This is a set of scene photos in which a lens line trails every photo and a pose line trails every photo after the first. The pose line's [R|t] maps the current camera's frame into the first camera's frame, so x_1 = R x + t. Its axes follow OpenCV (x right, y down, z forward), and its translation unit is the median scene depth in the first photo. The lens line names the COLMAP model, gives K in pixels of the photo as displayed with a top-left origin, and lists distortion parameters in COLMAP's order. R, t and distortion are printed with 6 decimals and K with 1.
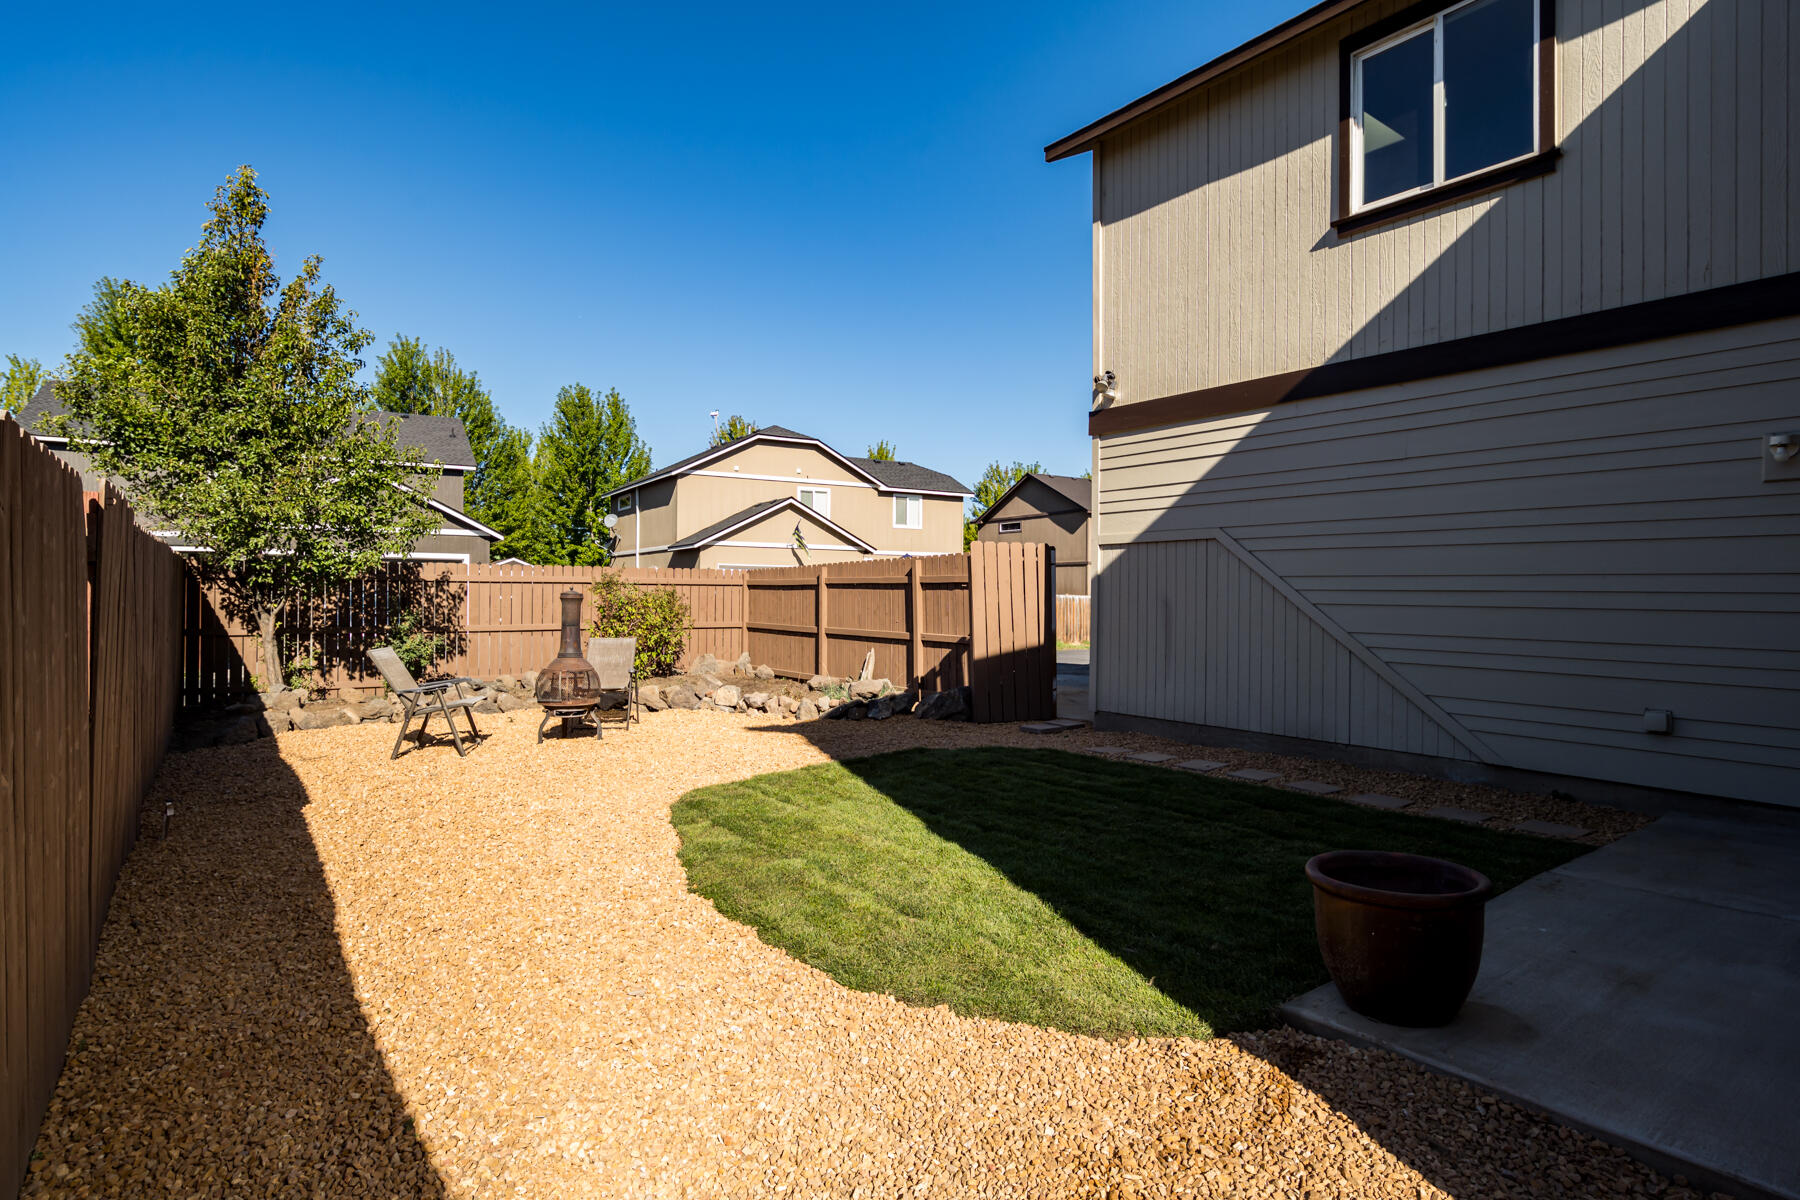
lens RADIAL K [[911.8, 0, 899.6], [0, 911.8, 593.1], [0, 0, 1]] dist [-0.023691, 0.012440]
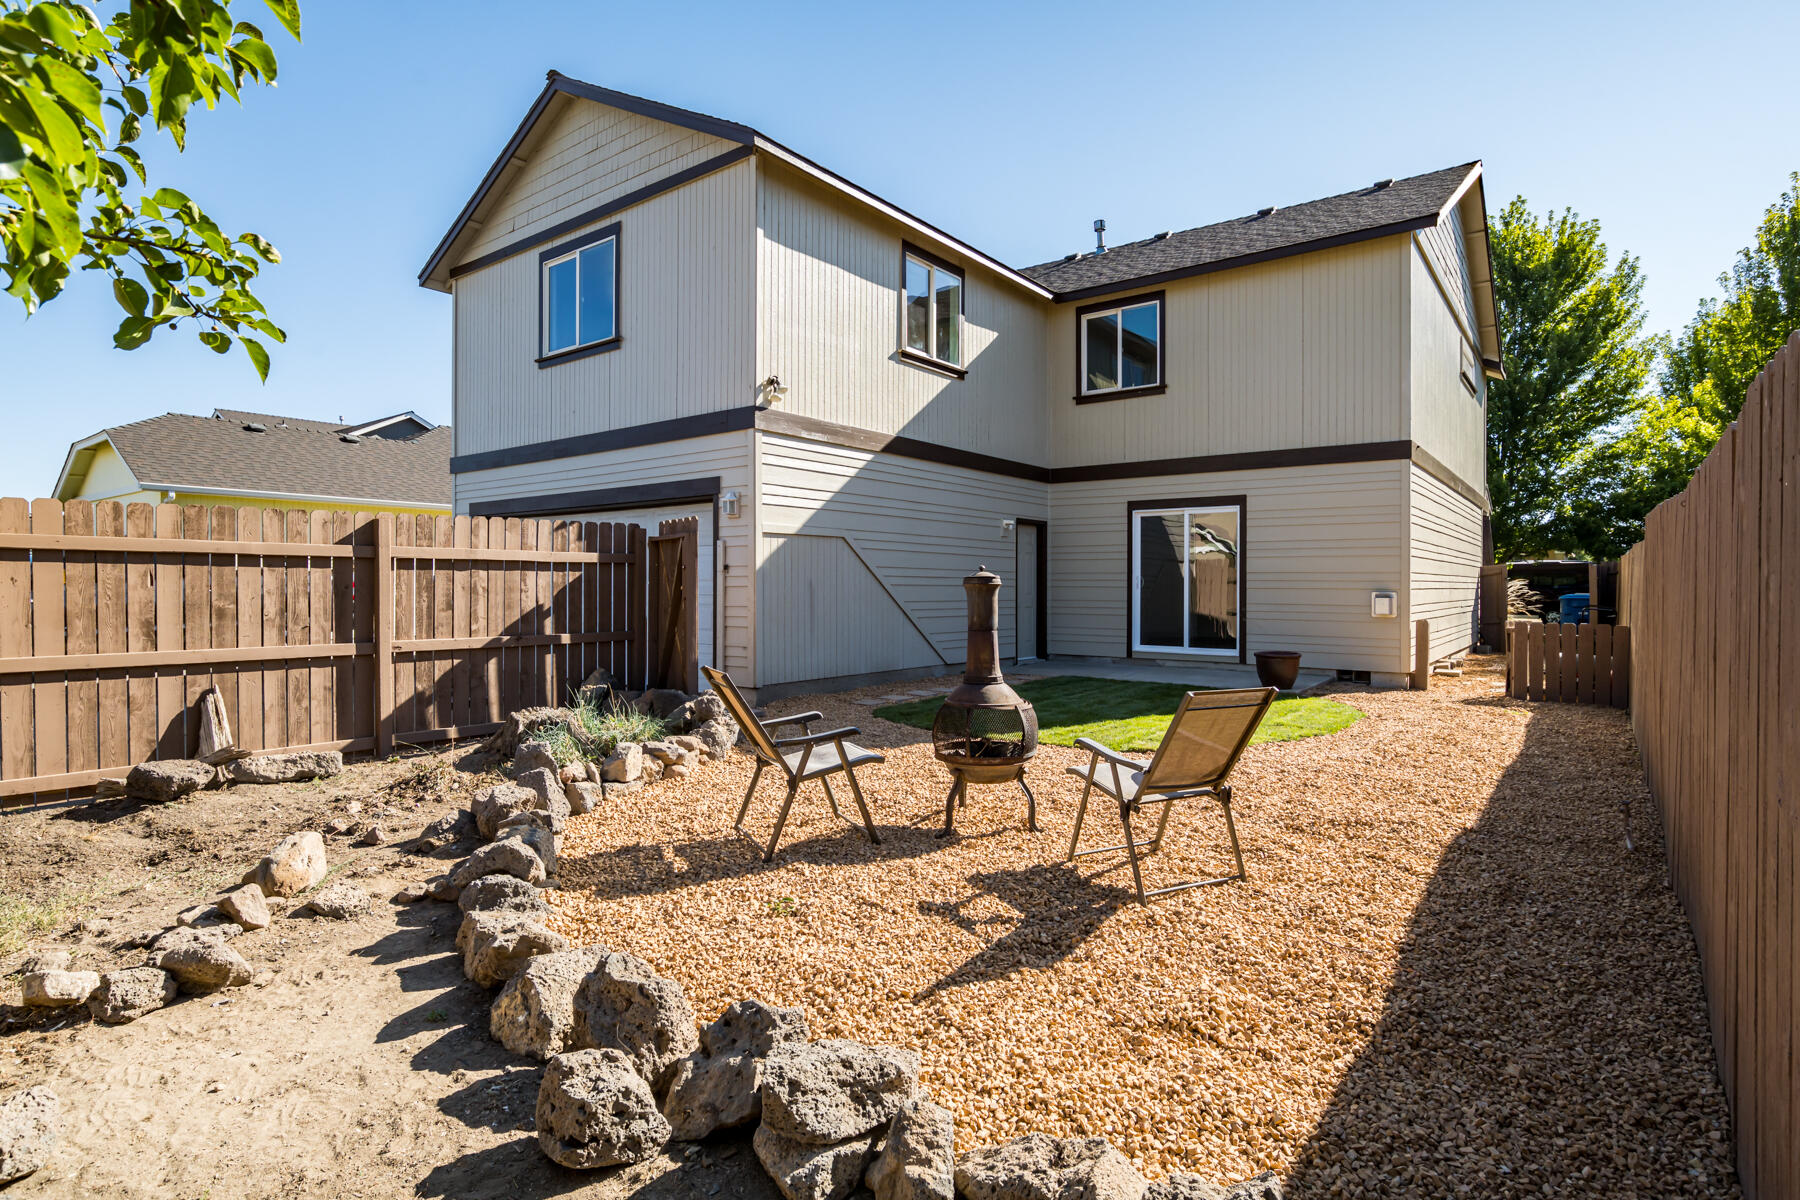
lens RADIAL K [[911.8, 0, 900.1], [0, 911.8, 602.9], [0, 0, 1]] dist [-0.023691, 0.012440]
pose [[-0.258309, -0.030415, 0.965583, -0.899645], [-0.009530, 0.999536, 0.028935, -0.002249], [-0.966015, -0.001728, -0.258479, 1.154975]]
